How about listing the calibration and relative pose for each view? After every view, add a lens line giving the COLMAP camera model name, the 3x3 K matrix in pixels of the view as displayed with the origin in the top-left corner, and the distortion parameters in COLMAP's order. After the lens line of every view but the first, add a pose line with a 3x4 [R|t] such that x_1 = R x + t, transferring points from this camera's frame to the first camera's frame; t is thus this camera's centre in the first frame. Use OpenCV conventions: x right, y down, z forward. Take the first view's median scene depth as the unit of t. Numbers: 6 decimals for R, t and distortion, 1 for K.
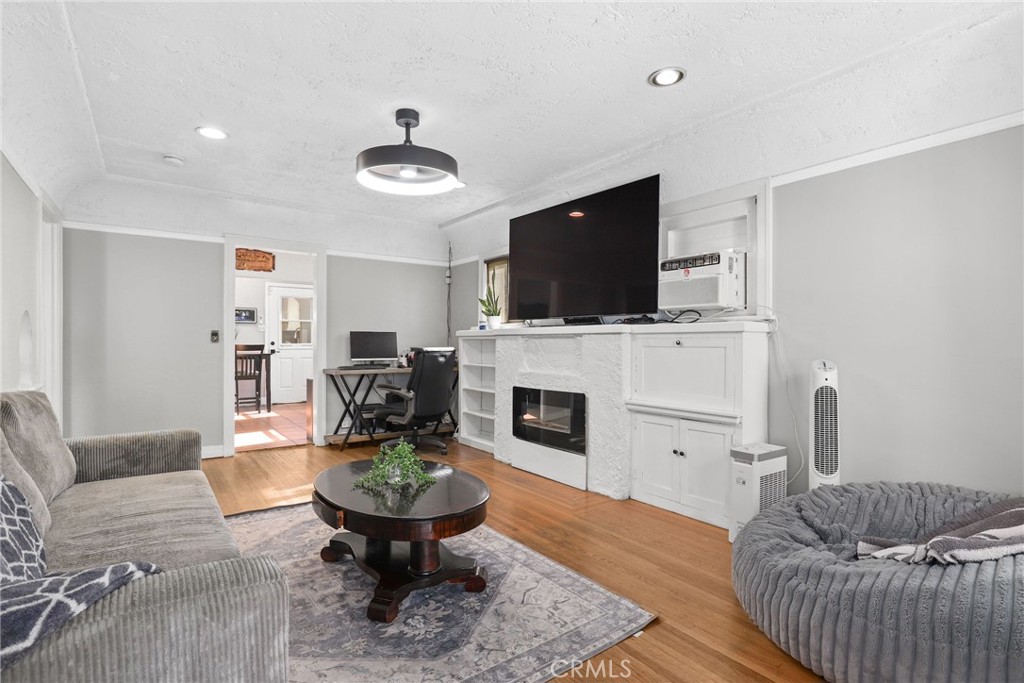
lens RADIAL K [[496.4, 0, 512.0], [0, 496.4, 341.5], [0, 0, 1]] dist [-0.000184, -0.000031]
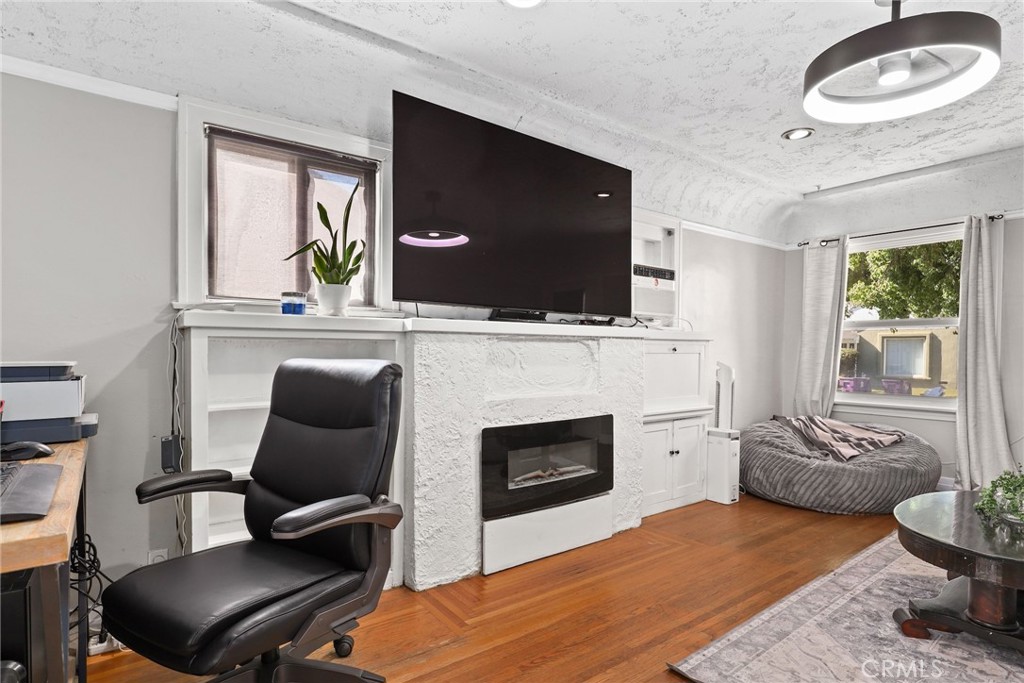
lens RADIAL K [[563.7, 0, 512.0], [0, 563.7, 341.5], [0, 0, 1]] dist [0.000337, -0.000088]
pose [[-0.038176, 0.005311, 0.999257, -0.748725], [-0.014024, 0.999885, -0.005850, -0.001775], [-0.999173, -0.014237, -0.038097, 1.218287]]
